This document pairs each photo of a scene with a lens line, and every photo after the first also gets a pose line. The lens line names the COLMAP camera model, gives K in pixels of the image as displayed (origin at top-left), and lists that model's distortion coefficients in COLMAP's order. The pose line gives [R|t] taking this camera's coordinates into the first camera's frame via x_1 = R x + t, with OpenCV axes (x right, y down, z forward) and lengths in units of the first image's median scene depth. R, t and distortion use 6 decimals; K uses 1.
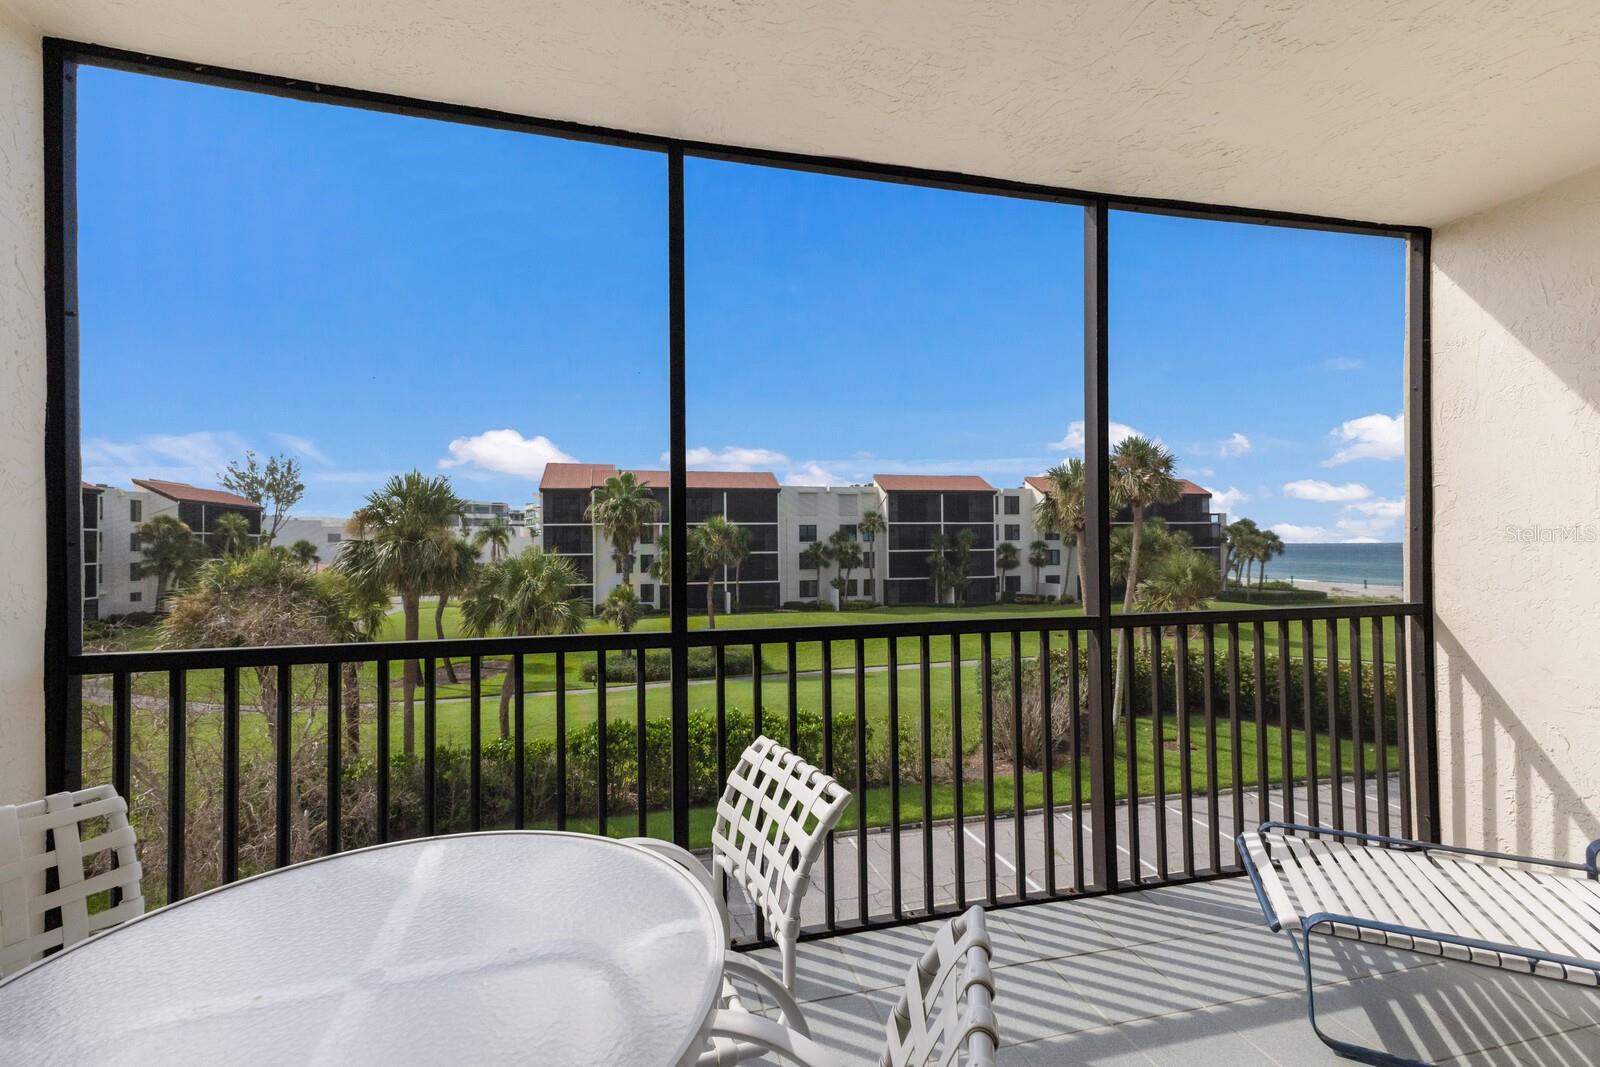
lens RADIAL K [[684.5, 0, 800.0], [0, 684.5, 533.5], [0, 0, 1]] dist [0.009682, 0.000137]
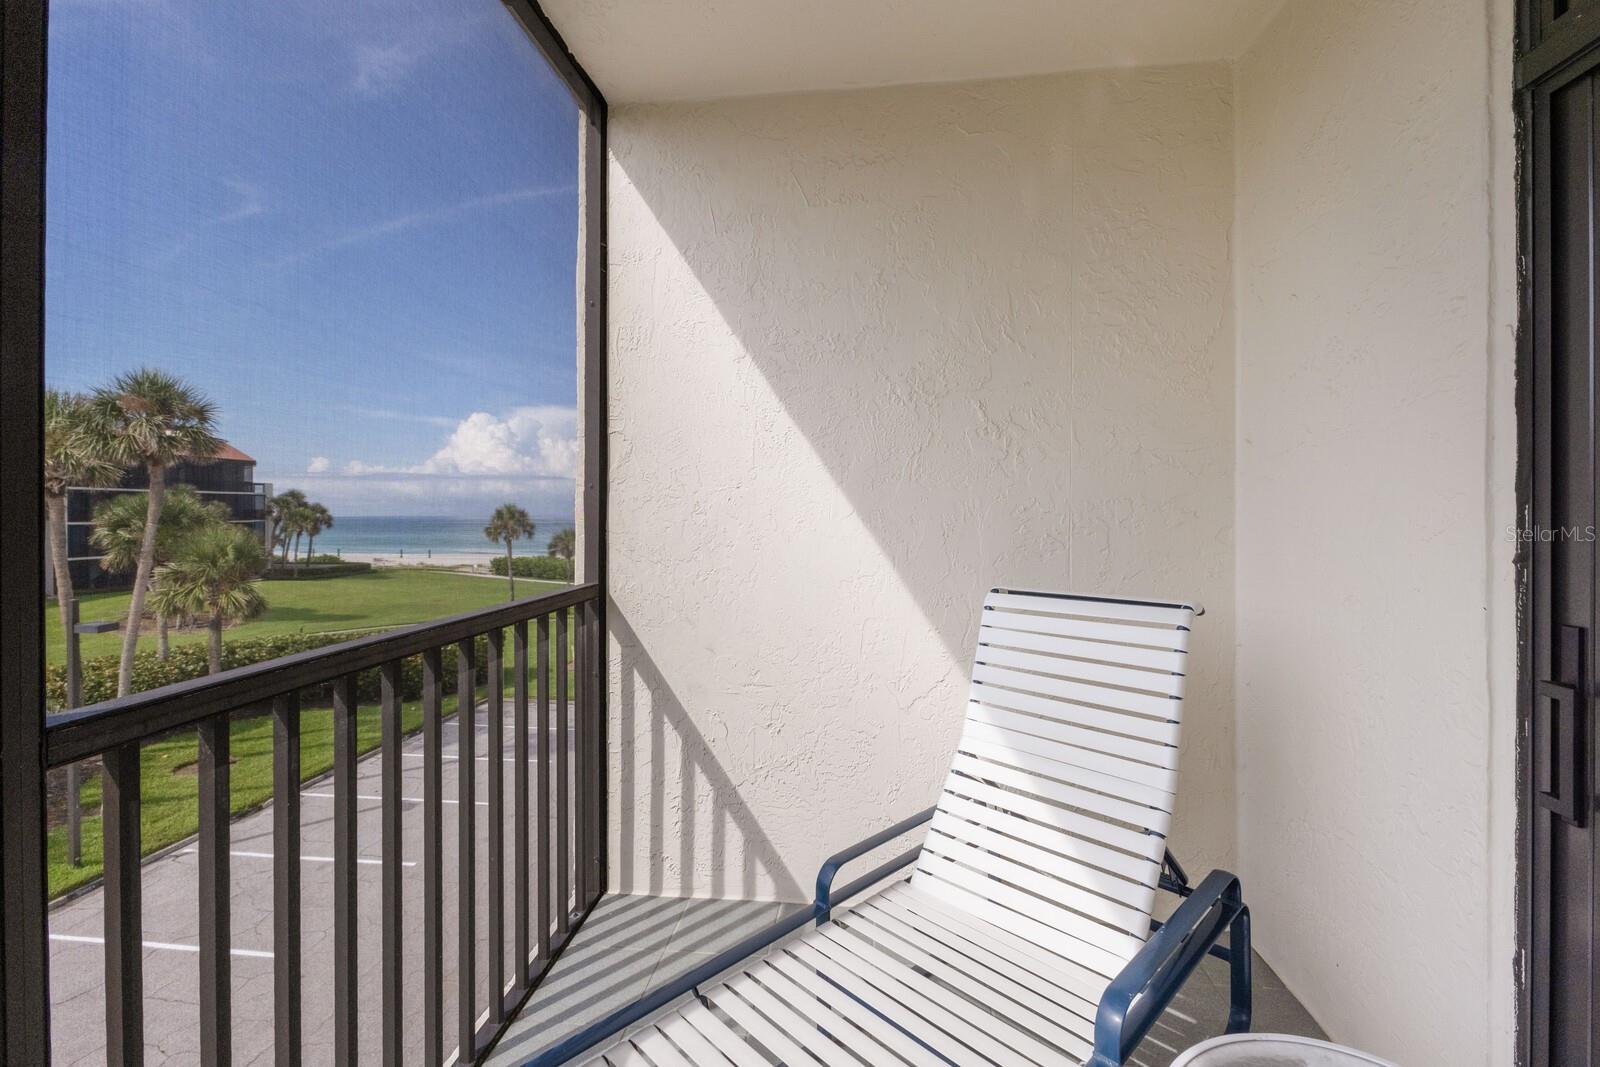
lens RADIAL K [[714.1, 0, 793.6], [0, 714.1, 515.8], [0, 0, 1]] dist [0.007188, -0.000125]
pose [[0.377382, 0.003041, 0.926053, 0.250885], [-0.015546, 0.999874, 0.003052, 0.020238], [-0.925927, -0.015548, 0.377382, 0.507899]]
